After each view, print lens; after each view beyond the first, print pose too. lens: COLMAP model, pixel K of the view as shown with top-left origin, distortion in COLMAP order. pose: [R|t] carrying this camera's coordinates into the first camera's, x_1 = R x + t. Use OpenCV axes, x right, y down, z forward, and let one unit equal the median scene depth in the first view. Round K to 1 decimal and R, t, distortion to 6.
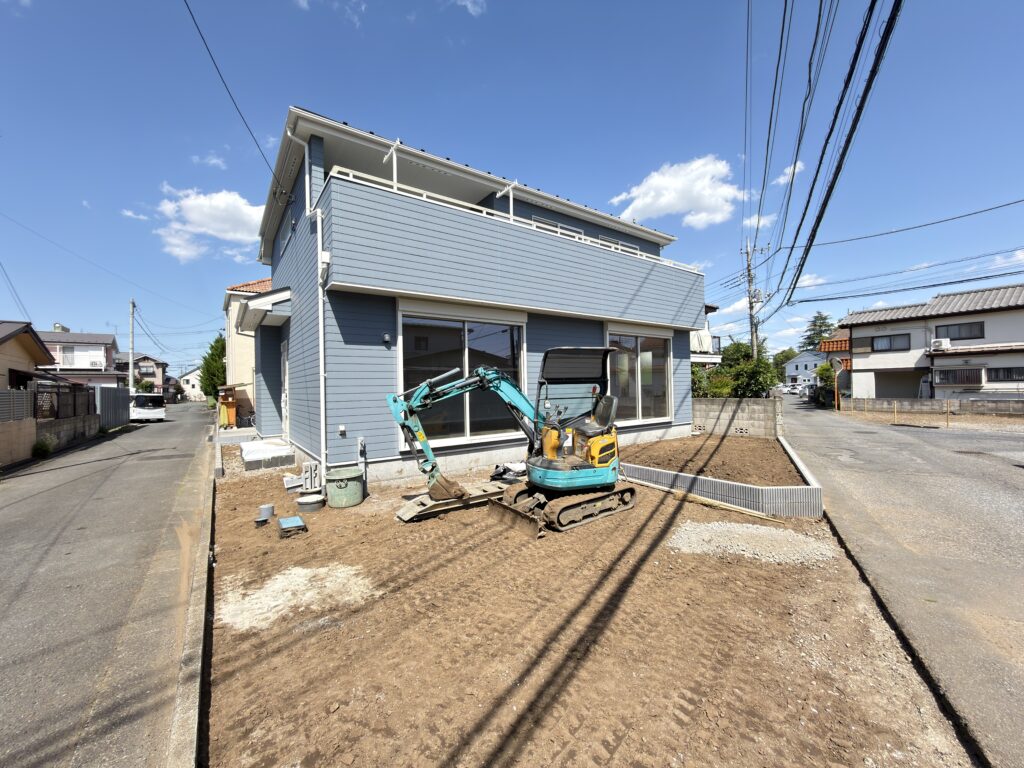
lens RADIAL K [[409.0, 0, 508.7], [0, 409.0, 385.4], [0, 0, 1]] dist [-0.000950, 0.003058]
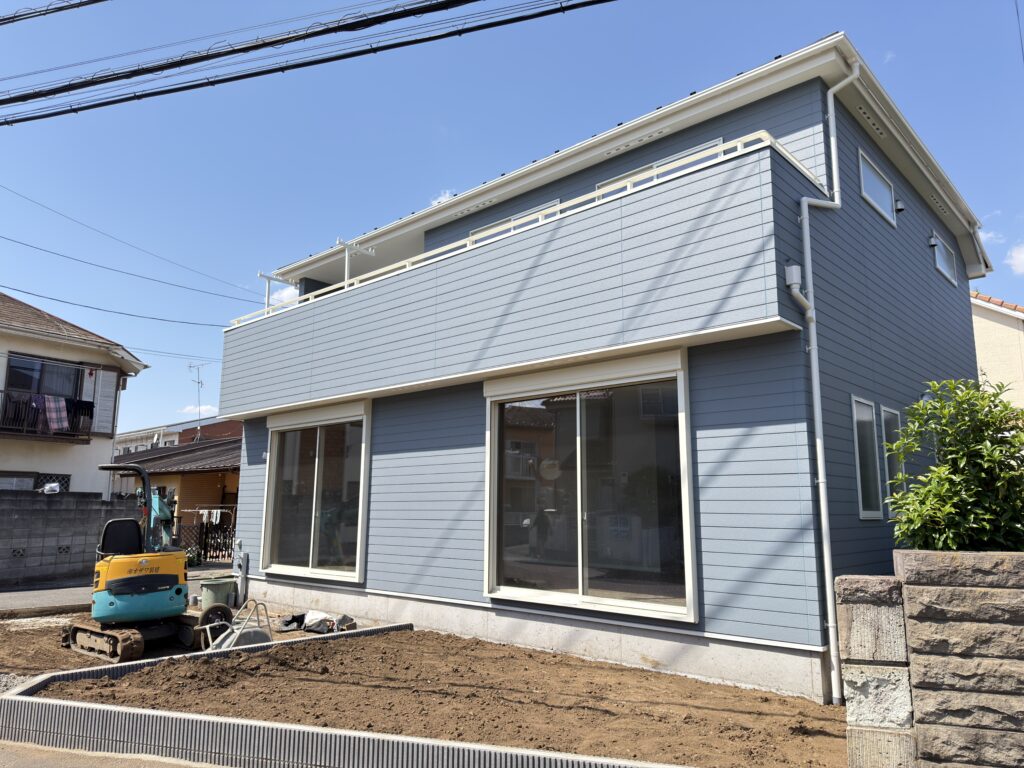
lens RADIAL K [[723.7, 0, 512.0], [0, 723.7, 384.0], [0, 0, 1]] dist [0.095660, -0.136334]
pose [[0.207499, -0.132381, -0.969236, 1.326752], [0.008021, 0.990998, -0.133637, -0.037062], [0.978202, 0.019955, 0.206693, 0.993151]]
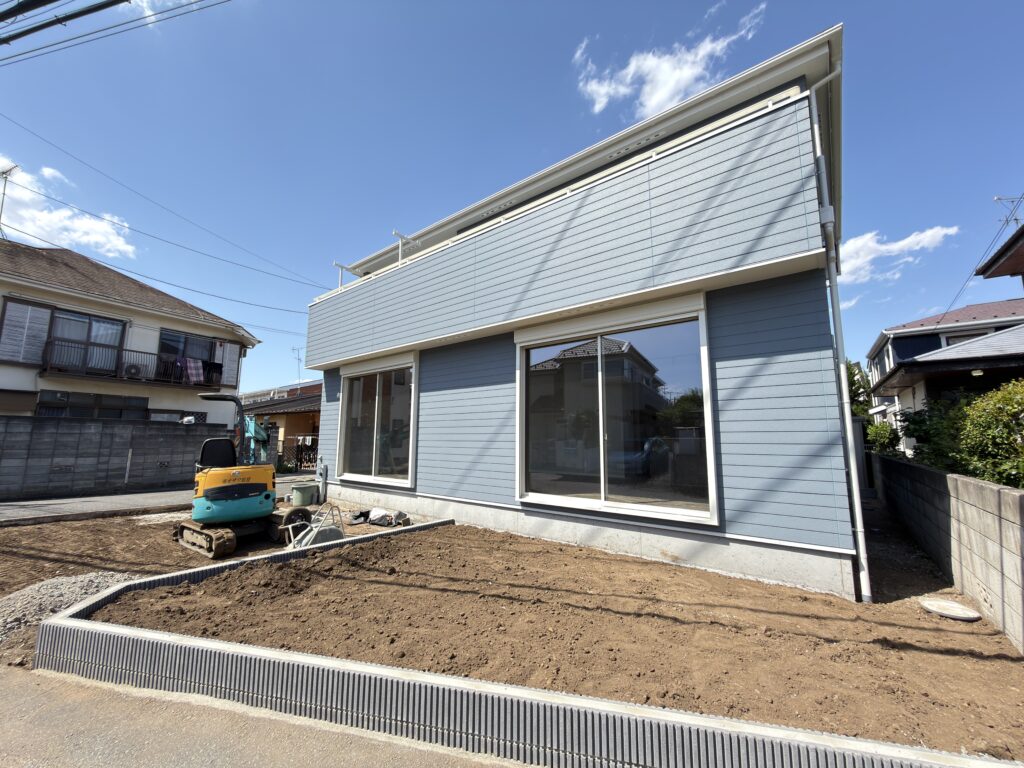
lens RADIAL K [[409.0, 0, 508.7], [0, 409.0, 385.4], [0, 0, 1]] dist [-0.000950, 0.003058]
pose [[0.270117, -0.091658, -0.958455, 0.992580], [0.005372, 0.995586, -0.093696, -0.012969], [0.962813, 0.020160, 0.269417, 0.961802]]
